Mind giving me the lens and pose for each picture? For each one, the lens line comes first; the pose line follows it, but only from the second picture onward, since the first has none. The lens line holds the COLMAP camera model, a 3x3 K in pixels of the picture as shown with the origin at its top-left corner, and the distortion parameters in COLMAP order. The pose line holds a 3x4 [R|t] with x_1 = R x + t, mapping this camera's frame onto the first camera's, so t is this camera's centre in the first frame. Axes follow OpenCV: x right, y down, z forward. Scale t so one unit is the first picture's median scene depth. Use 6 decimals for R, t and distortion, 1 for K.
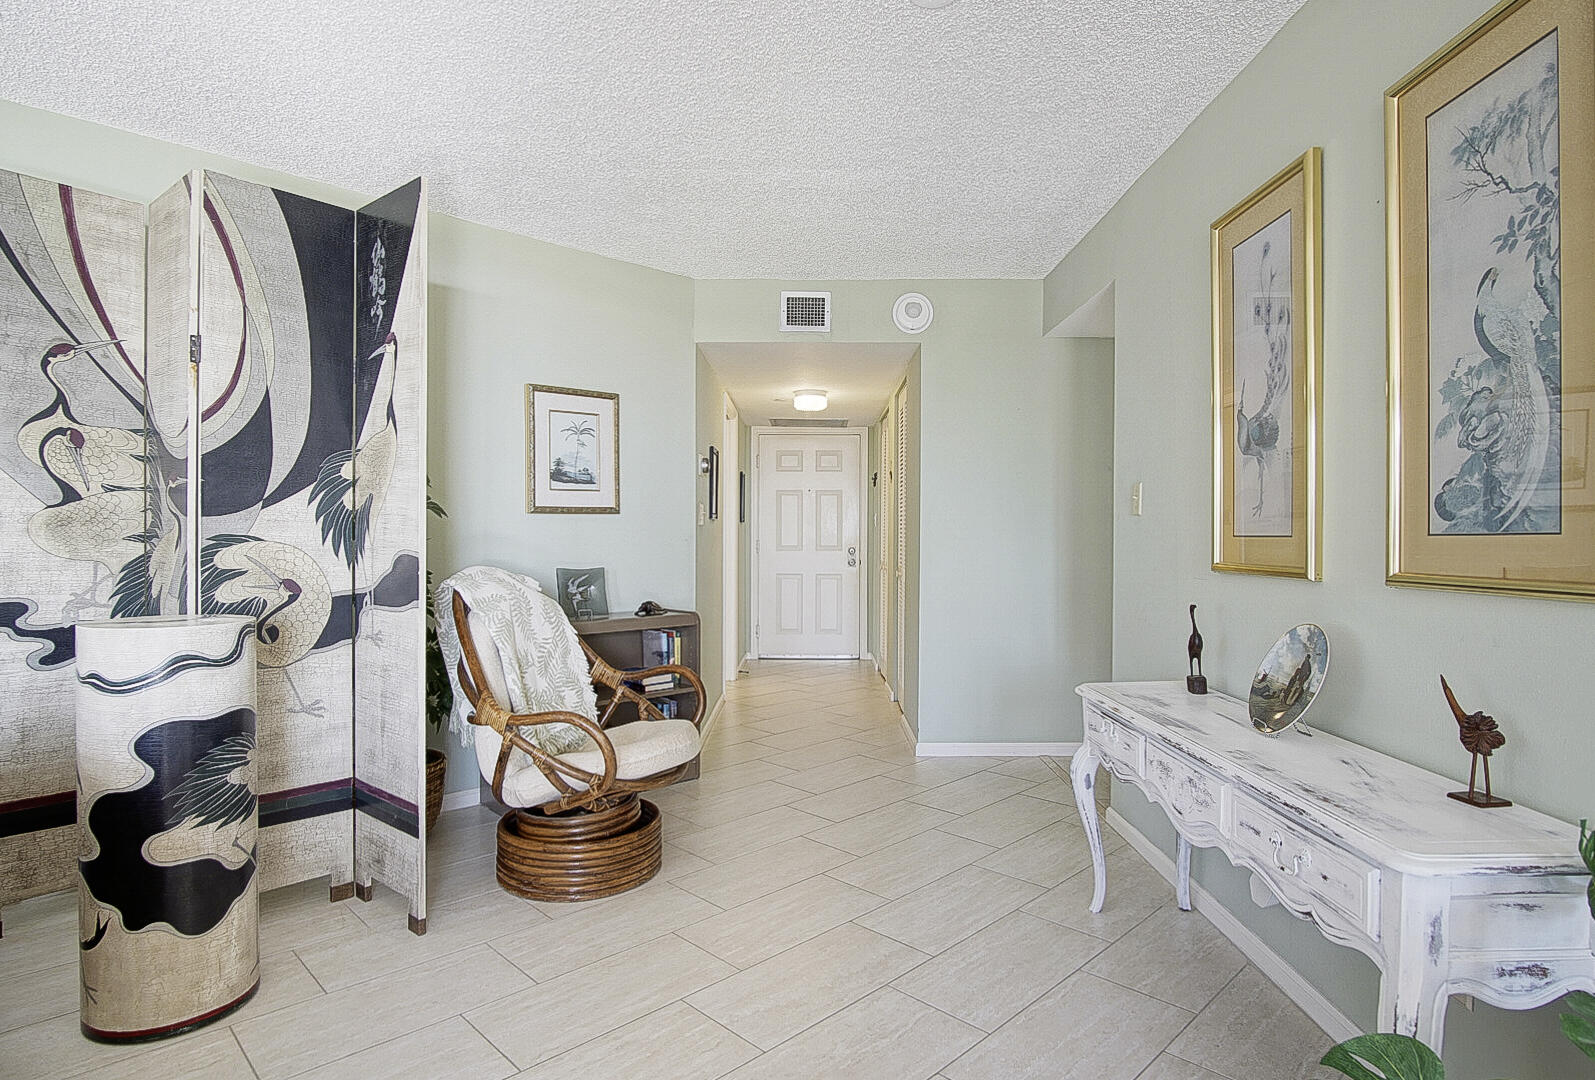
lens RADIAL K [[871.0, 0, 800.2], [0, 871.0, 546.9], [0, 0, 1]] dist [-0.016673, 0.000236]
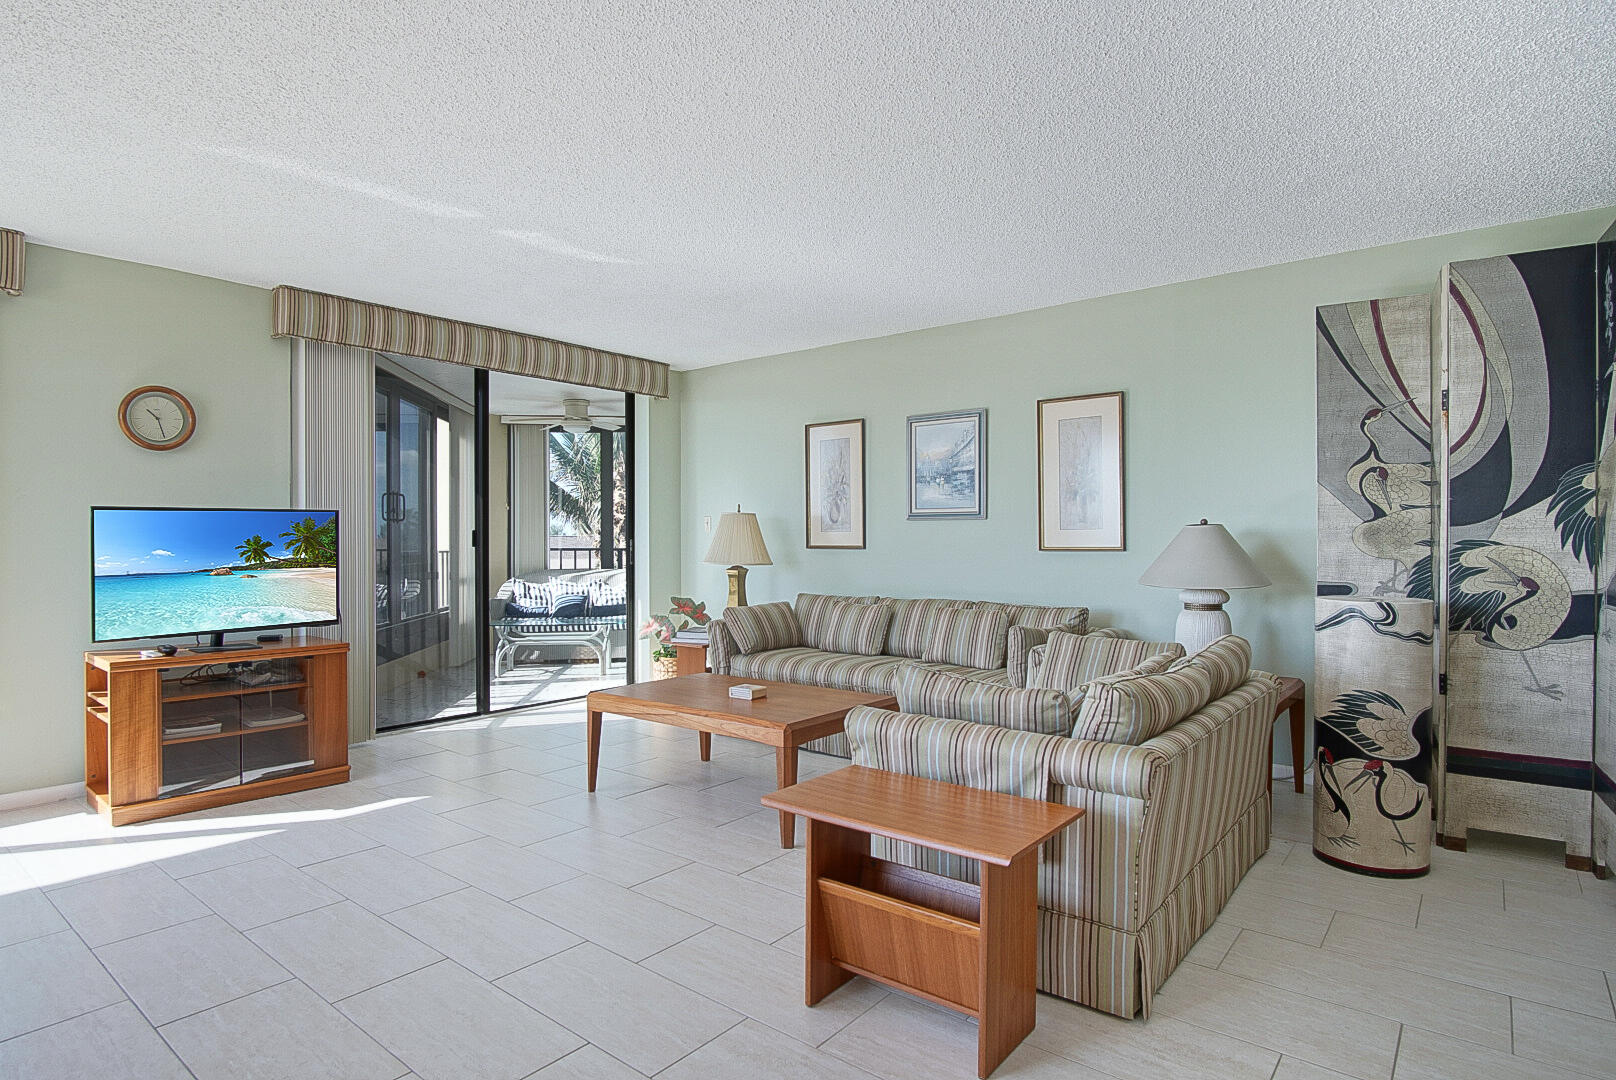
lens RADIAL K [[889.5, 0, 821.2], [0, 889.5, 543.7], [0, 0, 1]] dist [-0.024345, 0.003354]
pose [[0.143713, -0.001372, -0.989618, 0.465638], [-0.010441, 0.999941, -0.002903, 0.004899], [0.989564, 0.010749, 0.143691, -0.131741]]
